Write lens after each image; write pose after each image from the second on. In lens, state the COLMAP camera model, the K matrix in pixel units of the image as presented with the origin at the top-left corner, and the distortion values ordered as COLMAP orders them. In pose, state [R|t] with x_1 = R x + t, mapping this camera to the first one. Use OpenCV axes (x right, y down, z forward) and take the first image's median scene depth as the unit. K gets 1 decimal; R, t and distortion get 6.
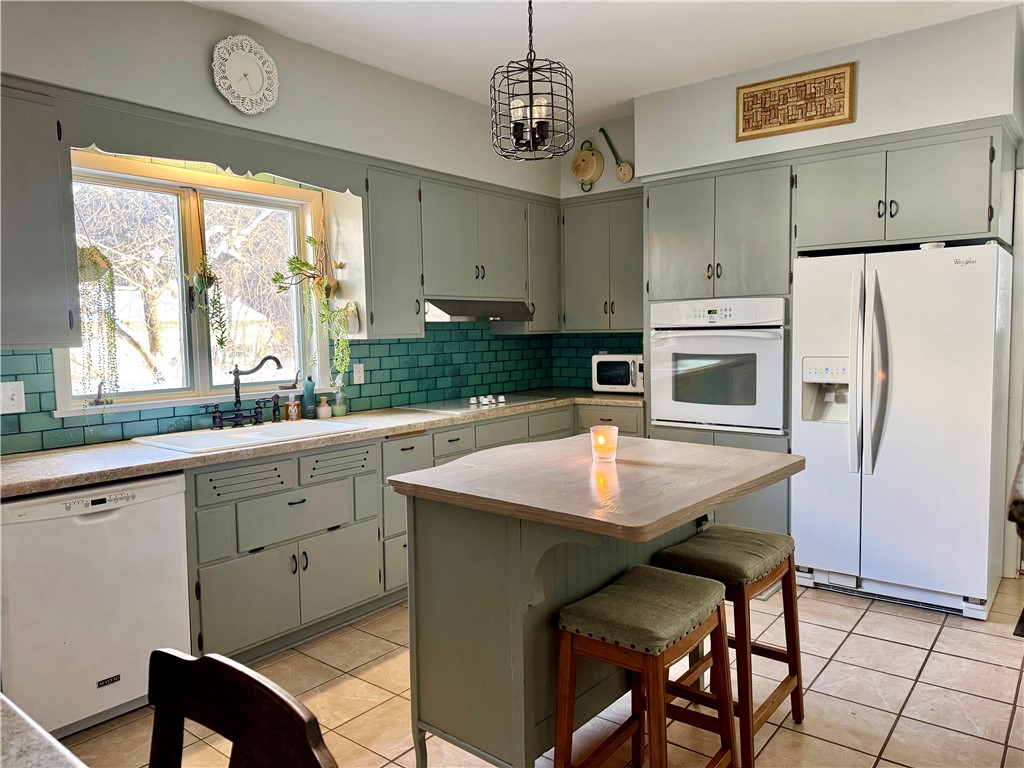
lens RADIAL K [[723.1, 0, 511.7], [0, 723.1, 384.8], [0, 0, 1]] dist [0.068975, -0.084065]
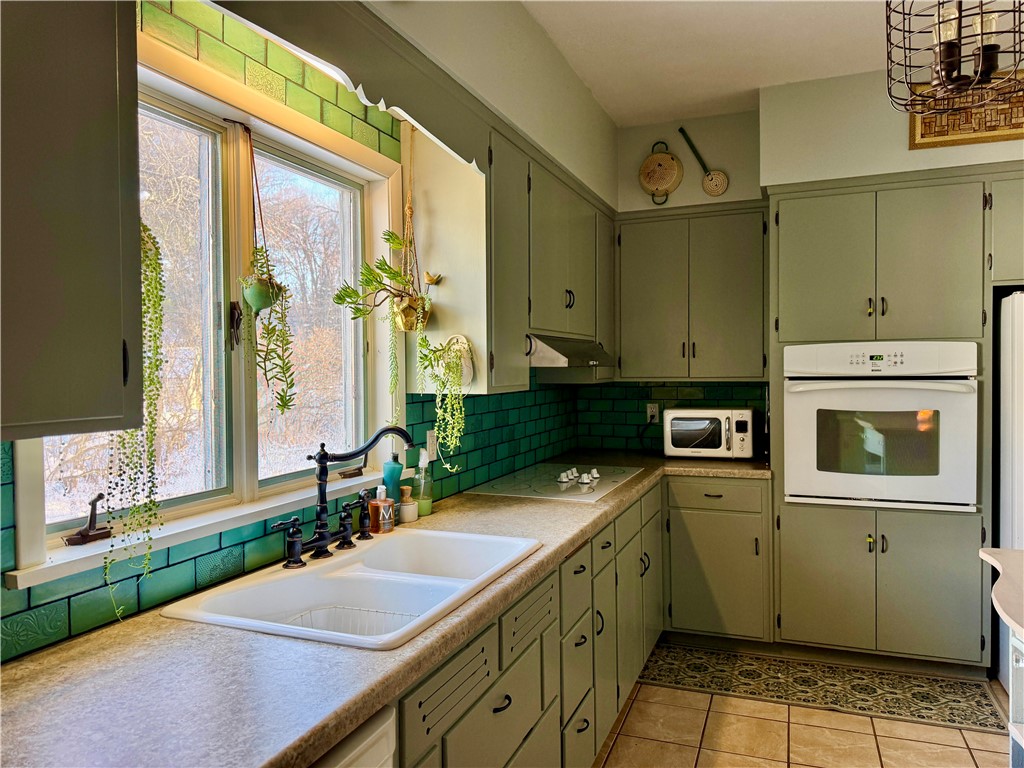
lens RADIAL K [[723.1, 0, 511.8], [0, 723.1, 384.3], [0, 0, 1]] dist [0.068975, -0.084065]
pose [[0.956342, 0.001333, 0.292247, -0.352216], [0.015714, 0.998309, -0.055975, -0.034571], [-0.291827, 0.058123, 0.954703, 0.371854]]
